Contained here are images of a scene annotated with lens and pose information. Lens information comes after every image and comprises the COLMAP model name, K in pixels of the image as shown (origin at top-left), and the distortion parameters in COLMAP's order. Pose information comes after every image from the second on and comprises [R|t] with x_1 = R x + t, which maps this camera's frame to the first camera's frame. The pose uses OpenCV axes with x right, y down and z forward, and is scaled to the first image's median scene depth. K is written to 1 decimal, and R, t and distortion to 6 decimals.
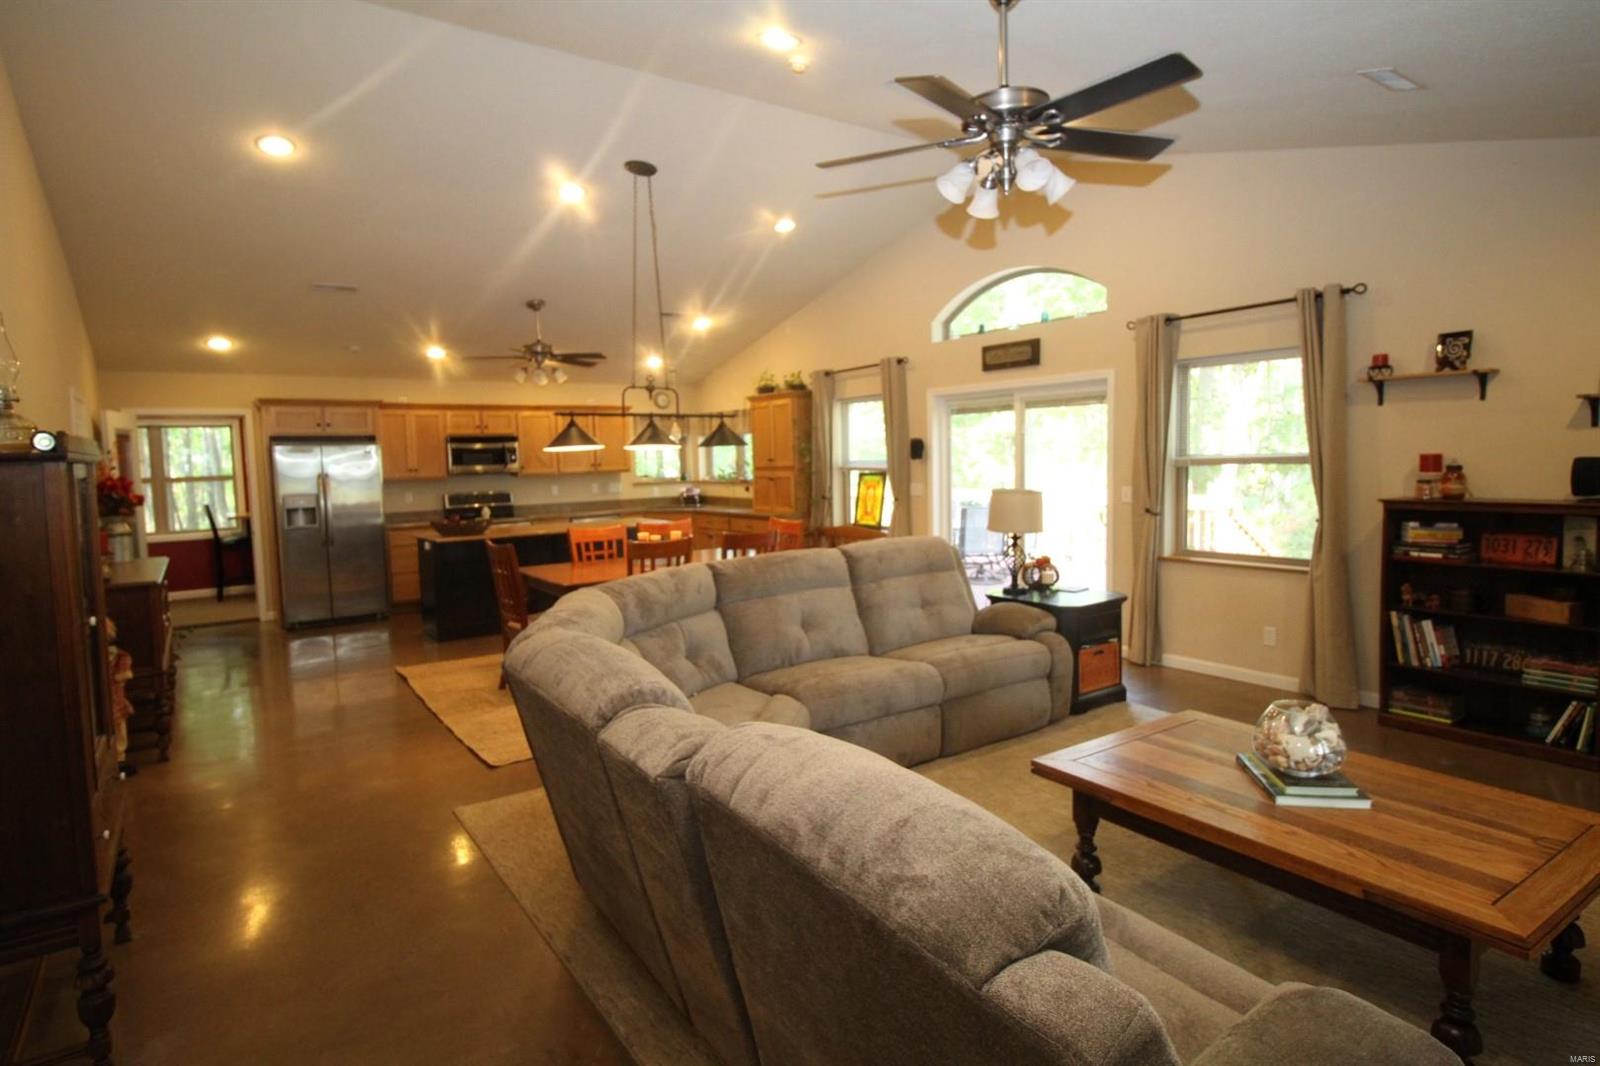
lens RADIAL K [[853.6, 0, 798.1], [0, 853.6, 517.4], [0, 0, 1]] dist [0.000848, -0.001226]
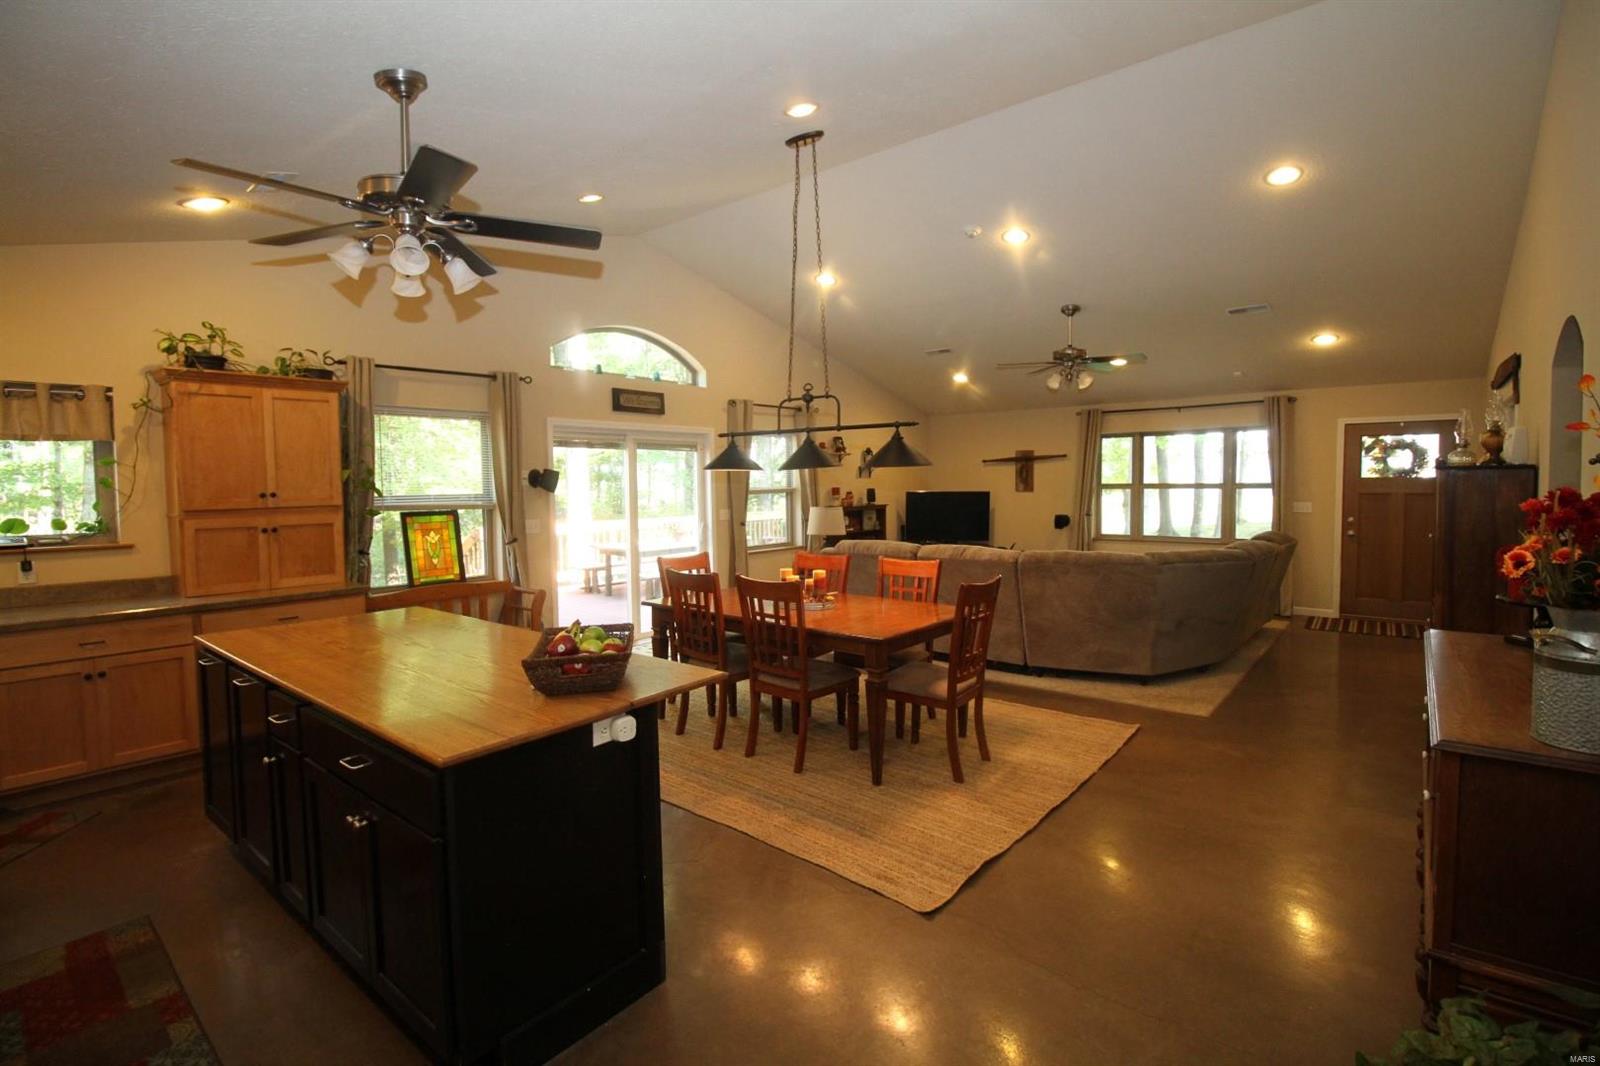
lens RADIAL K [[741.6, 0, 799.0], [0, 741.6, 517.0], [0, 0, 1]] dist [-0.000373, -0.013622]
pose [[-0.262798, -0.017438, 0.964693, -0.664218], [0.088999, 0.995136, 0.042233, -0.049635], [-0.960737, 0.096956, -0.259968, 0.914338]]
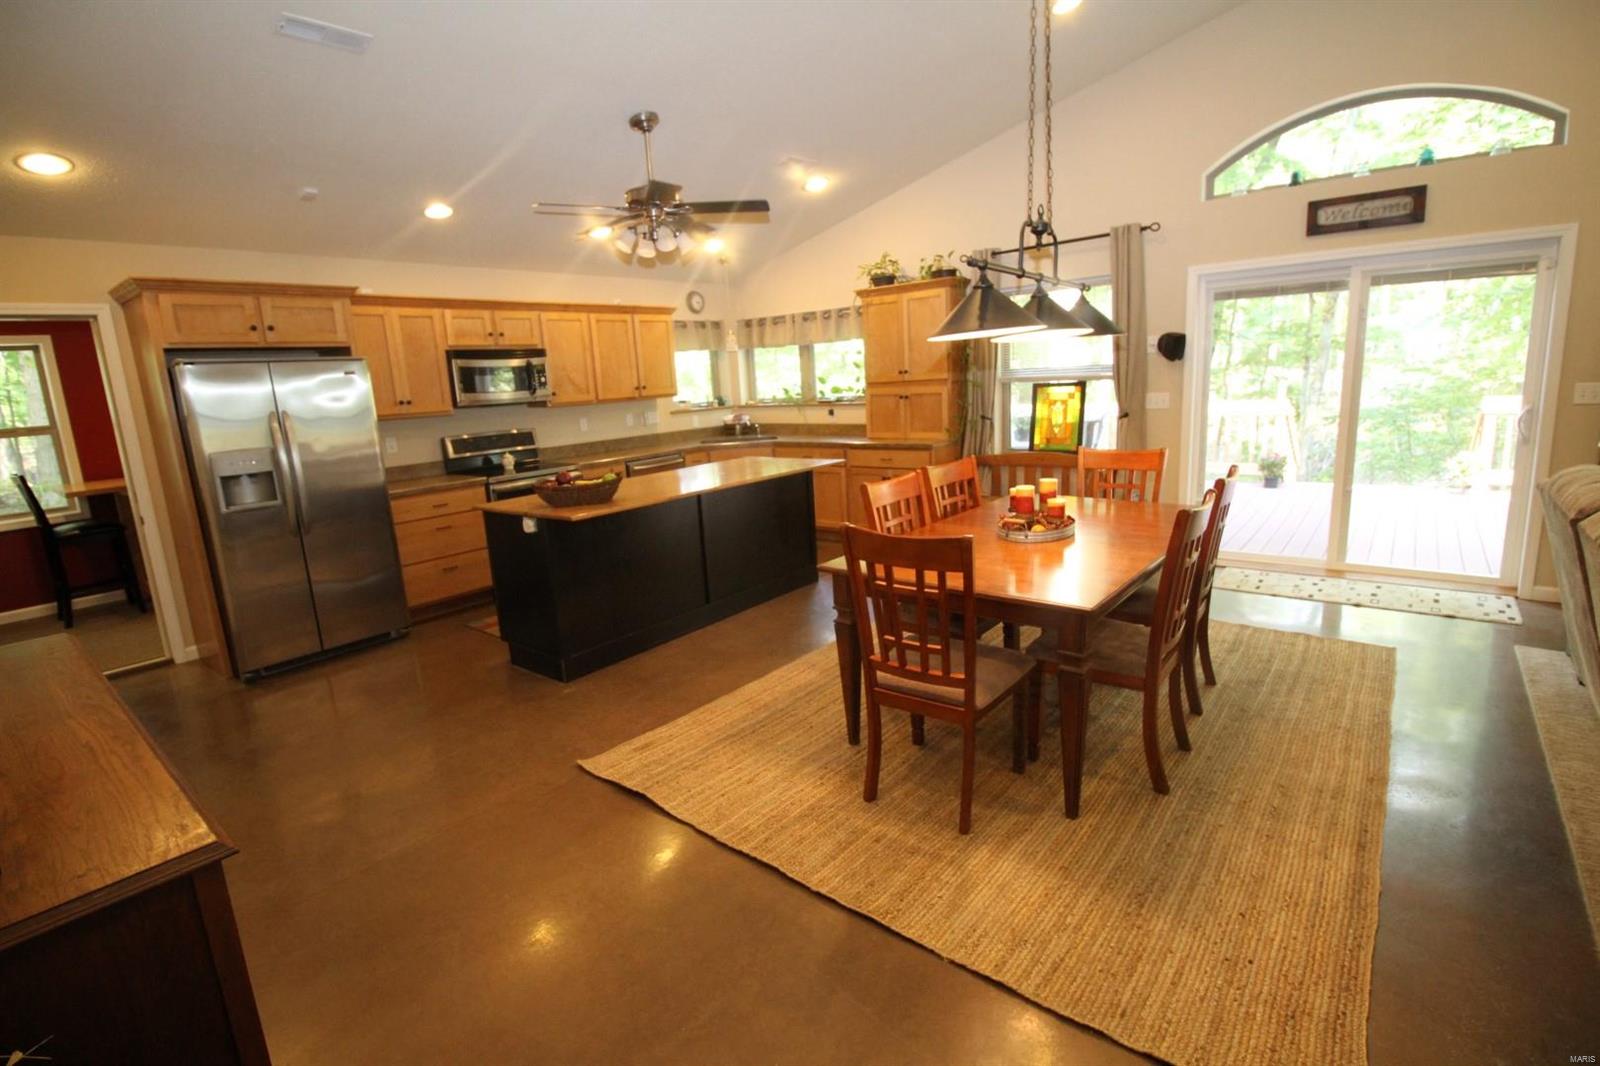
lens RADIAL K [[741.6, 0, 799.0], [0, 741.6, 517.0], [0, 0, 1]] dist [-0.000373, -0.013622]
pose [[0.963787, -0.076436, 0.255486, -0.350719], [0.049505, 0.992672, 0.110234, -0.017936], [-0.262039, -0.093594, 0.960508, 0.418988]]
